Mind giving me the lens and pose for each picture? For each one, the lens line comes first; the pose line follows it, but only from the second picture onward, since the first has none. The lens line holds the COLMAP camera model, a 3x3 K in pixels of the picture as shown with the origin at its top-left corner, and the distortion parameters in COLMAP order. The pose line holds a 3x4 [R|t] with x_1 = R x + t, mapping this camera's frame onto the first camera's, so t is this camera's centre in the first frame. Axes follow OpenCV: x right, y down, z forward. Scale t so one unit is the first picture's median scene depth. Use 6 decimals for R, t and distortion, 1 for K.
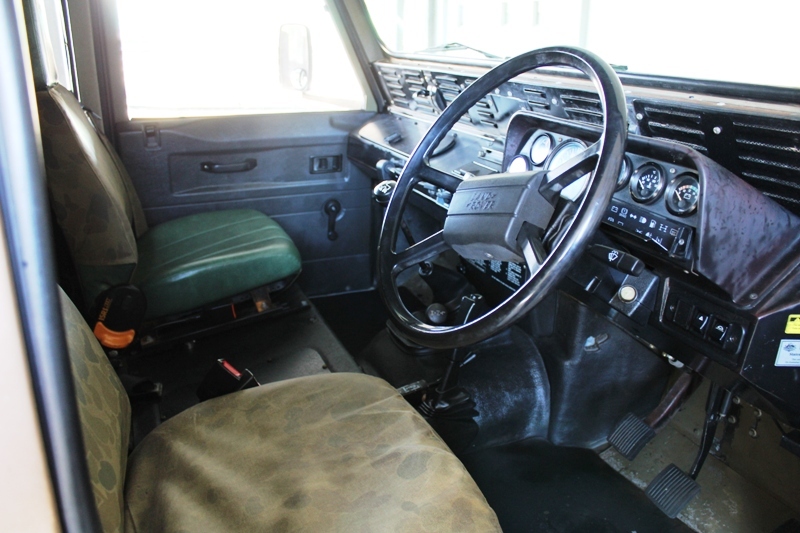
lens RADIAL K [[660.7, 0, 400.0], [0, 660.7, 266.5], [0, 0, 1]] dist [-0.186531, 0.176015]
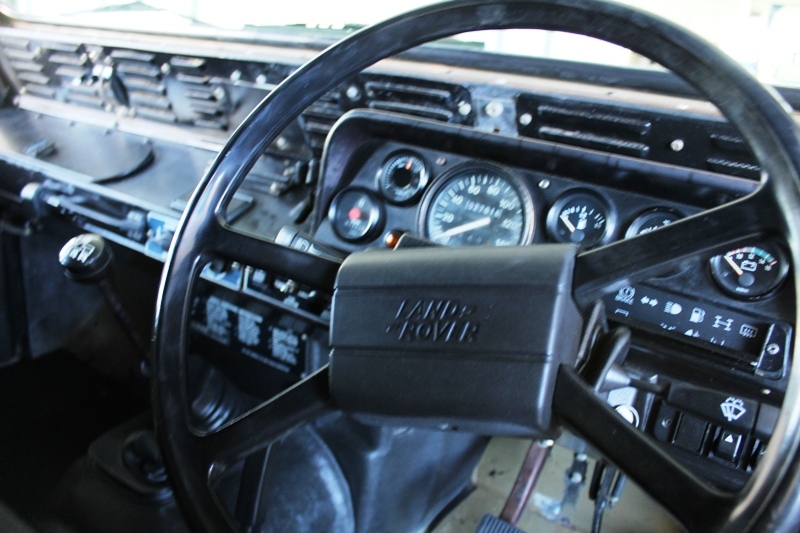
lens RADIAL K [[660.7, 0, 400.0], [0, 660.7, 266.5], [0, 0, 1]] dist [-0.186531, 0.176015]
pose [[0.836474, -0.118959, 0.534939, -0.063974], [0.107369, 0.992811, 0.052888, -0.076957], [-0.537385, 0.013196, 0.843234, 0.294280]]
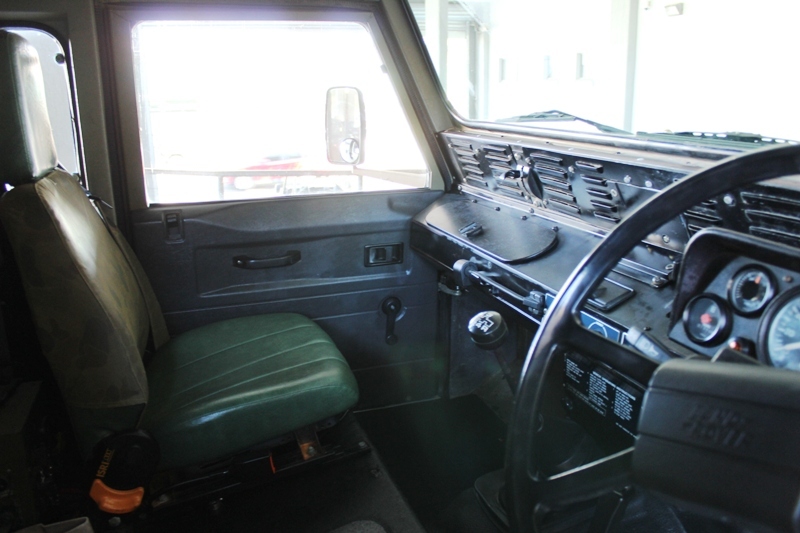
lens RADIAL K [[660.7, 0, 400.0], [0, 660.7, 266.5], [0, 0, 1]] dist [-0.186531, 0.176015]
pose [[0.998060, -0.009665, -0.061497, -0.050301], [0.004698, 0.996752, -0.080397, -0.090157], [0.062074, 0.079953, 0.994864, 0.210766]]
